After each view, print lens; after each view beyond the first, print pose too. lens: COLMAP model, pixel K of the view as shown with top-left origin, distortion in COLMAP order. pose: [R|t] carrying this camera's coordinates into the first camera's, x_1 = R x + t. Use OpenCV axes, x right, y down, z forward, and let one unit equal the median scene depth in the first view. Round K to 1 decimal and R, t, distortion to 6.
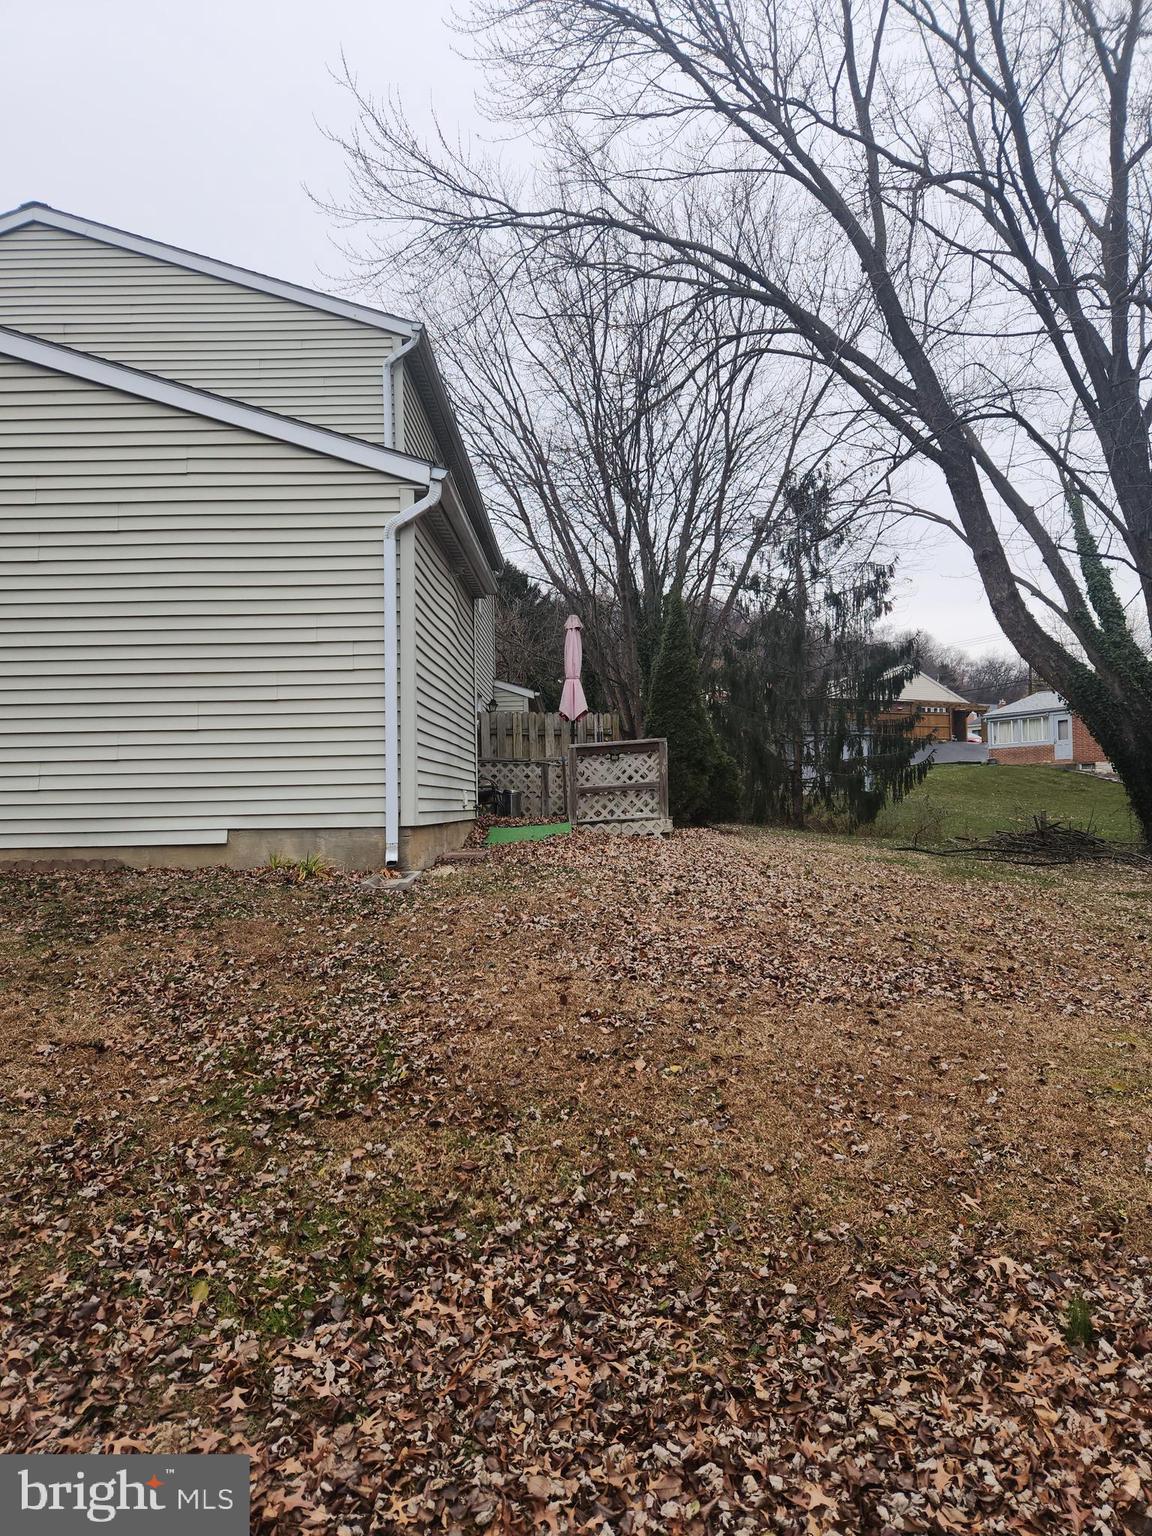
lens RADIAL K [[1023.0, 0, 577.5], [0, 1023.0, 780.4], [0, 0, 1]] dist [0.061718, -0.054490]
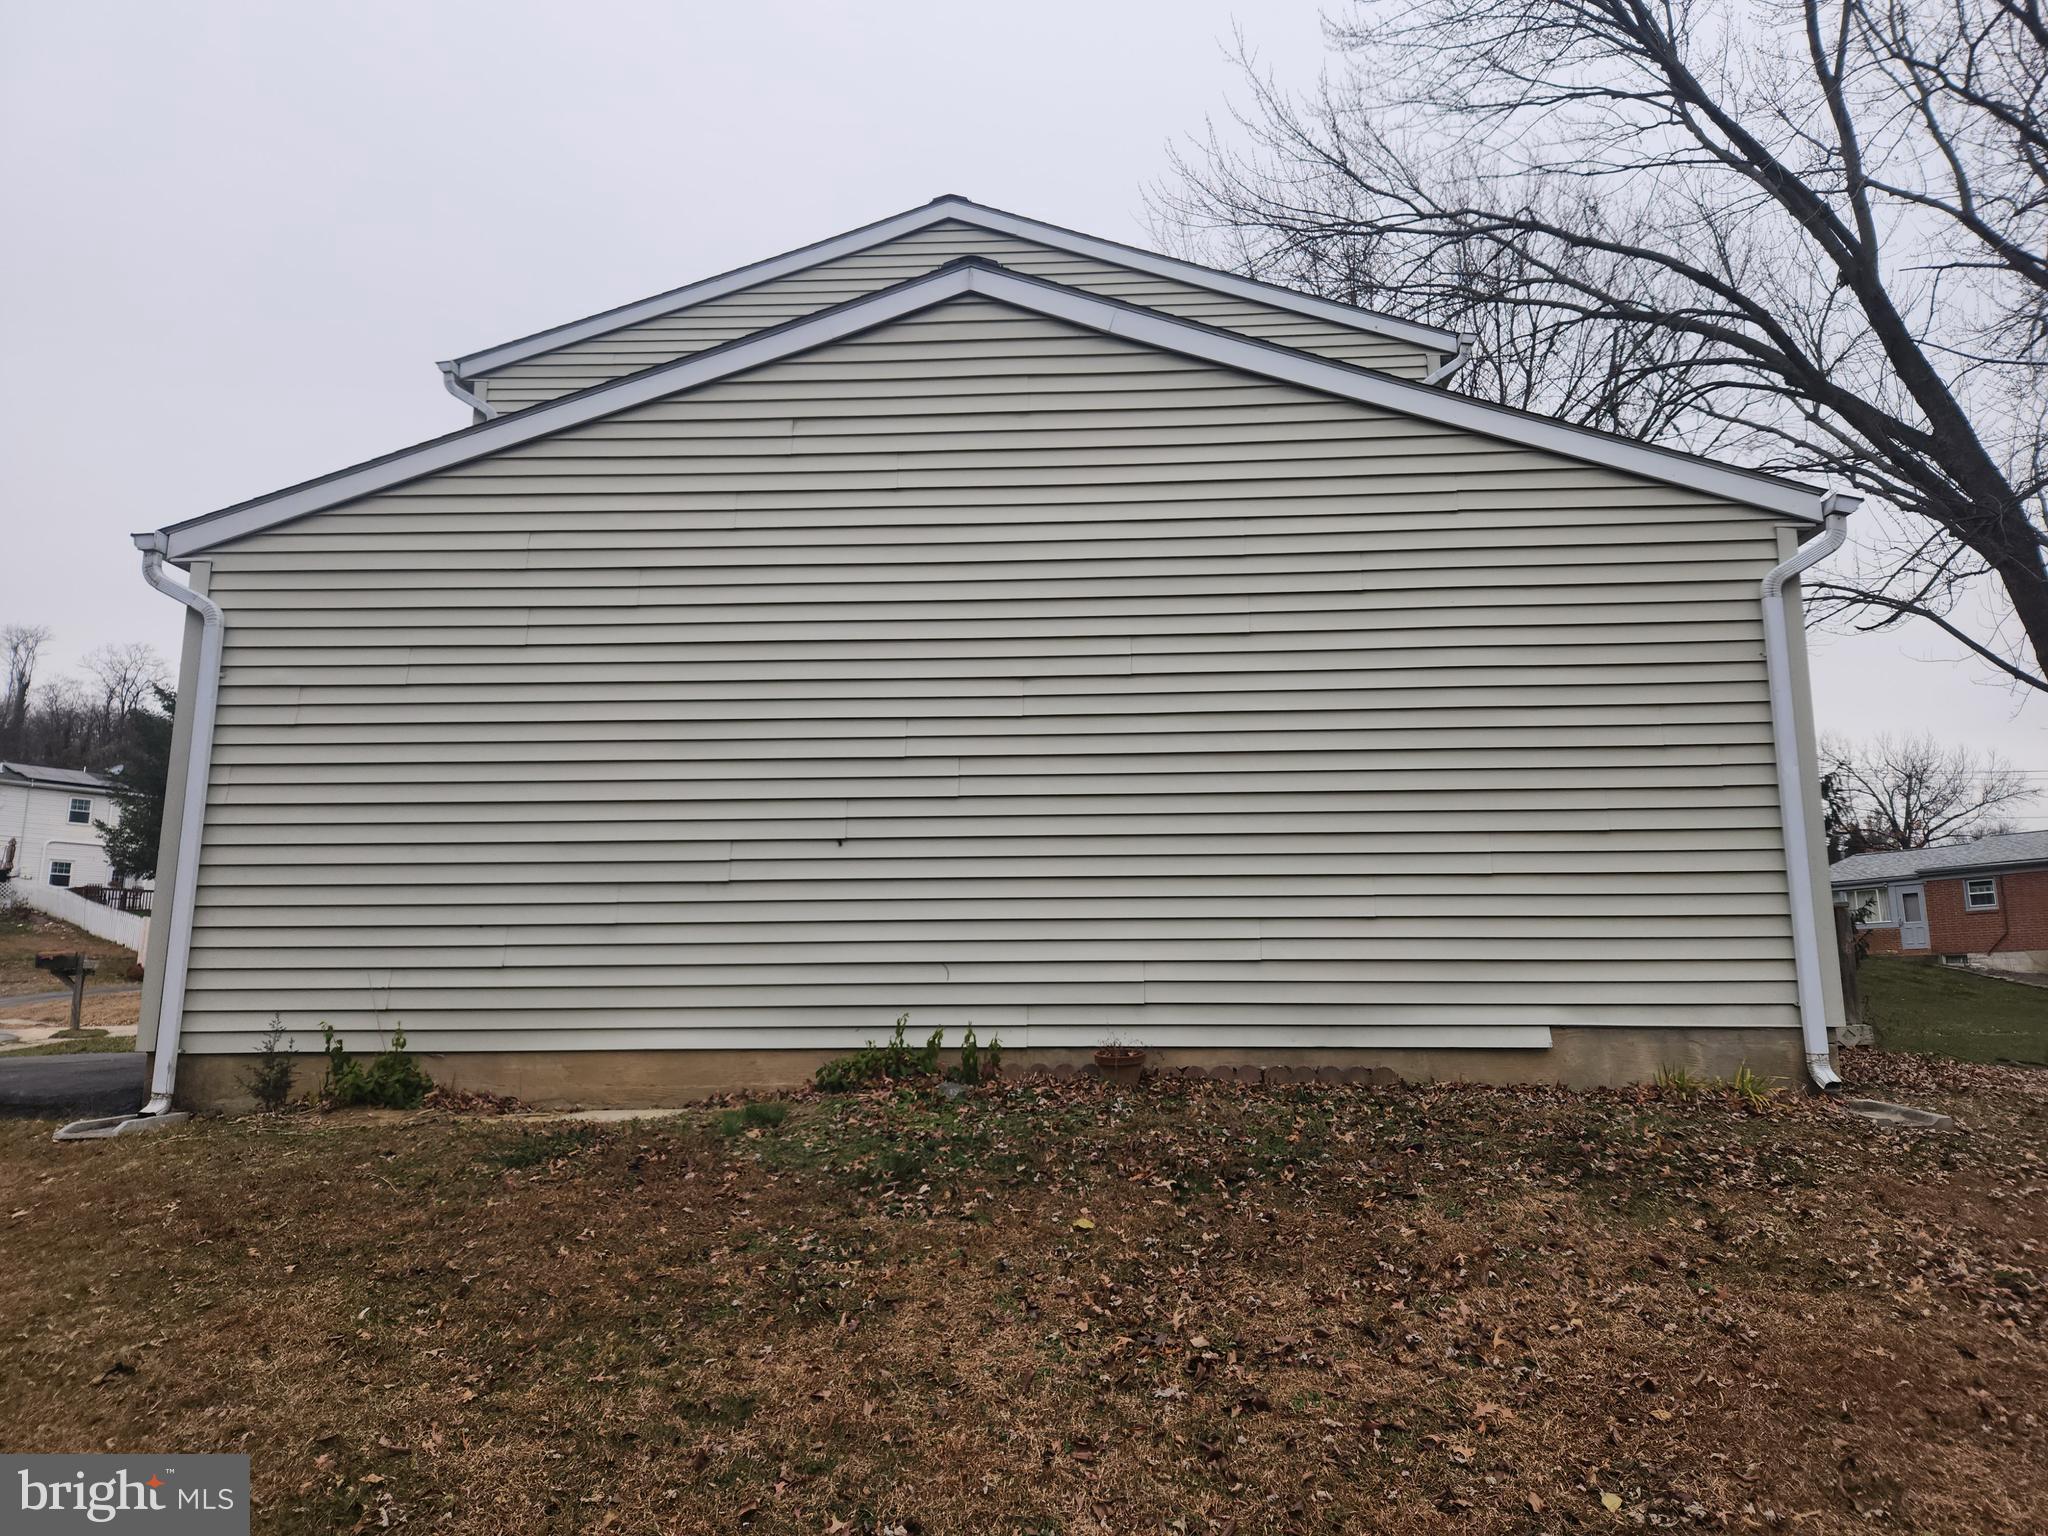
lens RADIAL K [[1364.0, 0, 1020.4], [0, 1364.0, 751.7], [0, 0, 1]] dist [0.061718, -0.054490]
pose [[0.999086, 0.007135, -0.042149, -0.637512], [-0.013622, 0.987710, -0.155700, 0.015816], [0.040520, 0.156132, 0.986905, 0.088618]]
